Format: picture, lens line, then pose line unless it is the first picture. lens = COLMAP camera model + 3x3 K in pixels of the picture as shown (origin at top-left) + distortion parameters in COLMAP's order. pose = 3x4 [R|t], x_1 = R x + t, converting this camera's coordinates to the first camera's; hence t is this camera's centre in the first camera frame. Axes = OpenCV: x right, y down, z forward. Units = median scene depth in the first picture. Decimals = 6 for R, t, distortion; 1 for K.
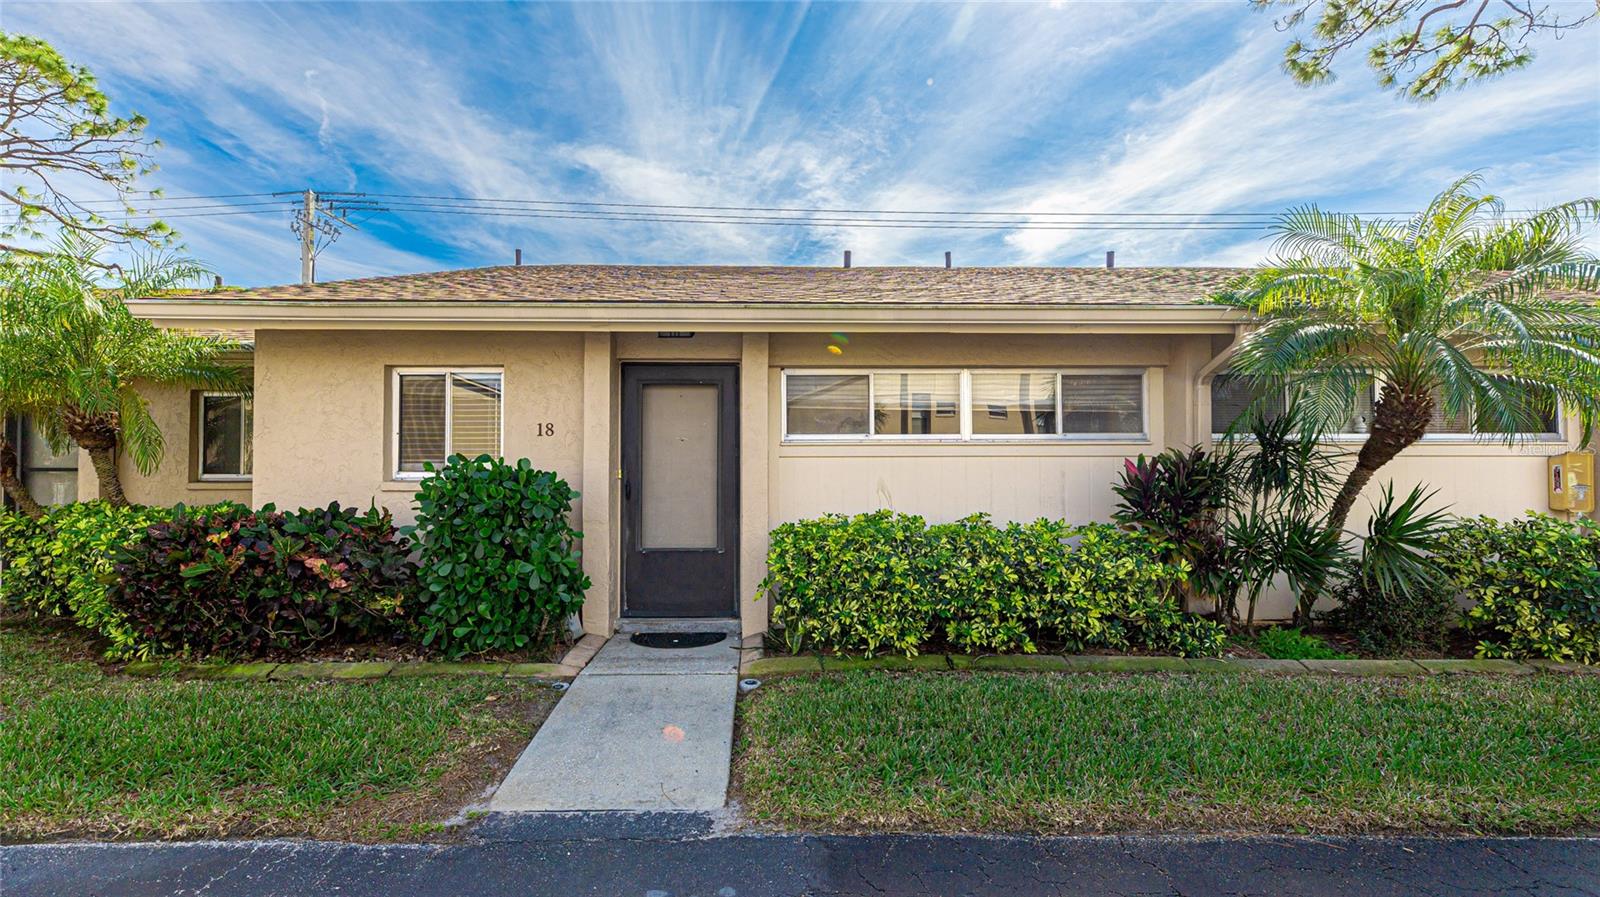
lens RADIAL K [[719.3, 0, 799.3], [0, 719.3, 456.7], [0, 0, 1]] dist [0.005583, 0.001014]
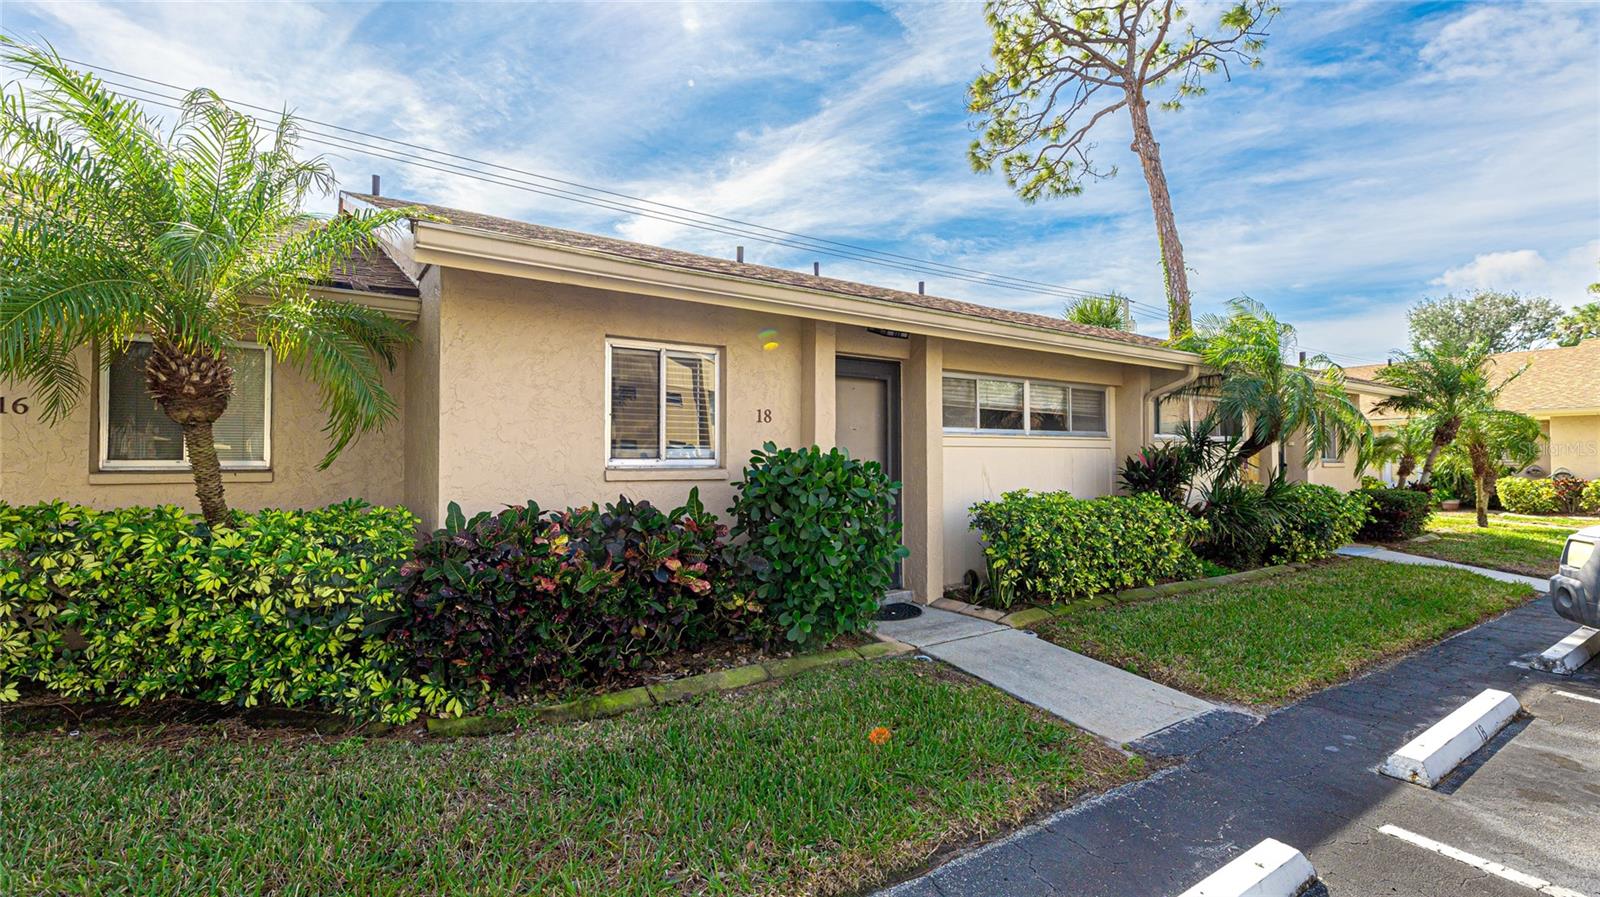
lens RADIAL K [[719.3, 0, 770.9], [0, 719.3, 434.8], [0, 0, 1]] dist [0.005583, 0.001014]
pose [[0.833461, 0.018022, 0.552285, -0.373384], [-0.015892, 0.999836, -0.008644, -0.001417], [-0.552350, -0.001572, 0.833611, 0.074962]]
